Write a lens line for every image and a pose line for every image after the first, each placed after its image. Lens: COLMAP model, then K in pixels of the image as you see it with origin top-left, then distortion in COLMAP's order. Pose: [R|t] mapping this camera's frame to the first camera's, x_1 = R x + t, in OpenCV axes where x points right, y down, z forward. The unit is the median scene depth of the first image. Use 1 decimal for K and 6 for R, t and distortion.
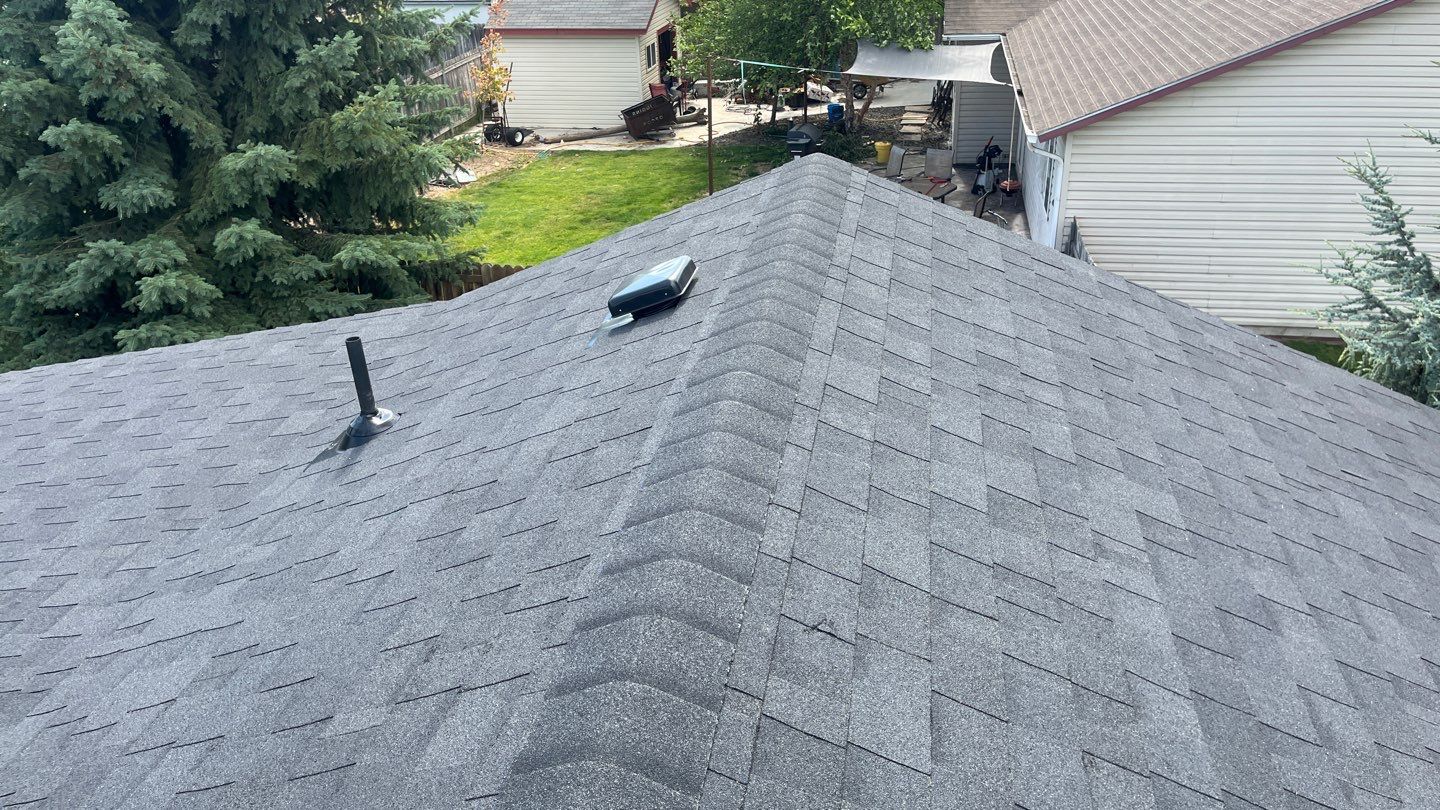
lens RADIAL K [[1009.6, 0, 775.5], [0, 1009.6, 402.3], [0, 0, 1]] dist [0.089284, -0.133741]
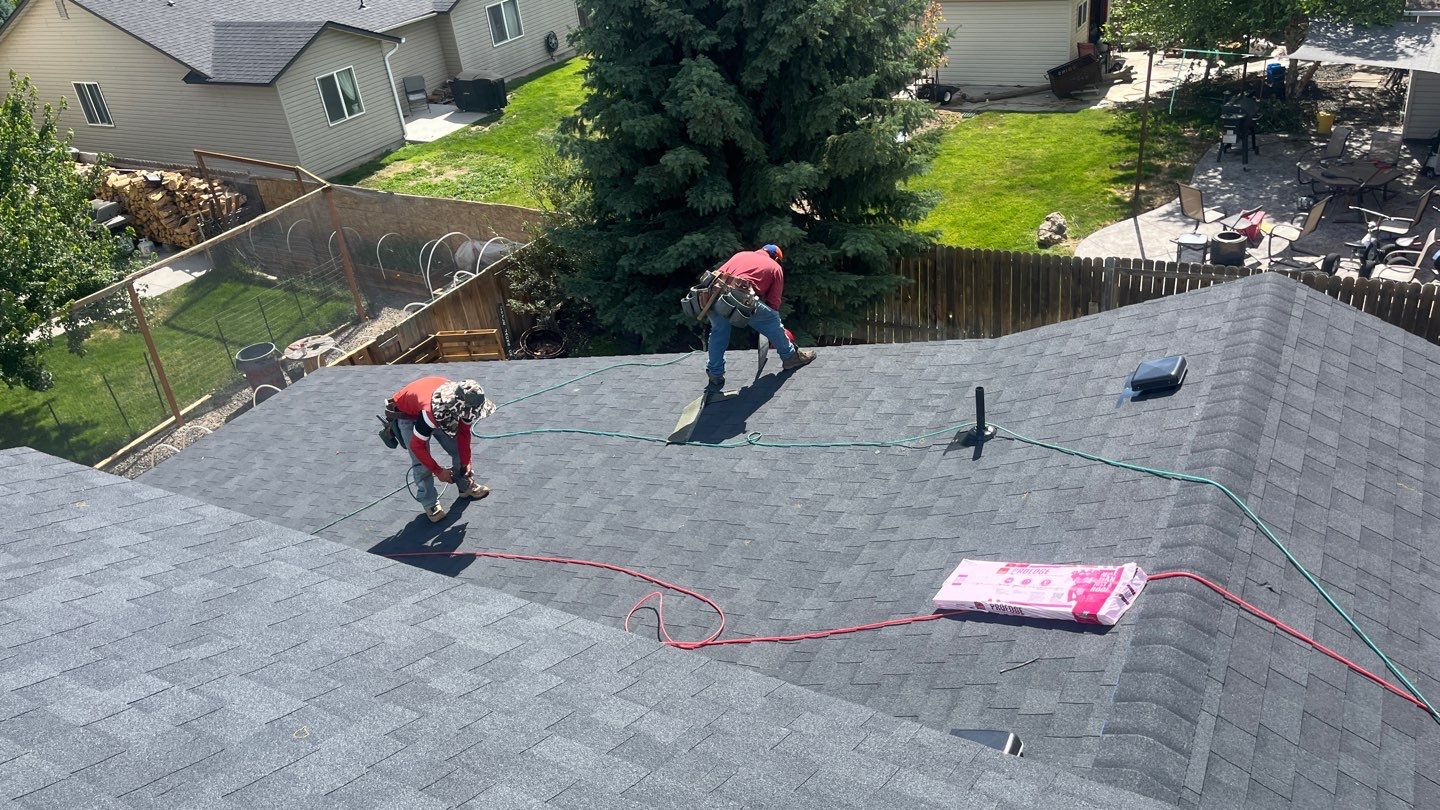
lens RADIAL K [[1009.6, 0, 775.5], [0, 1009.6, 402.3], [0, 0, 1]] dist [0.089284, -0.133741]
pose [[0.932546, 0.096282, -0.347978, -0.107946], [-0.069552, 0.993642, 0.088537, -0.154826], [0.354290, -0.058362, 0.933313, -0.745722]]
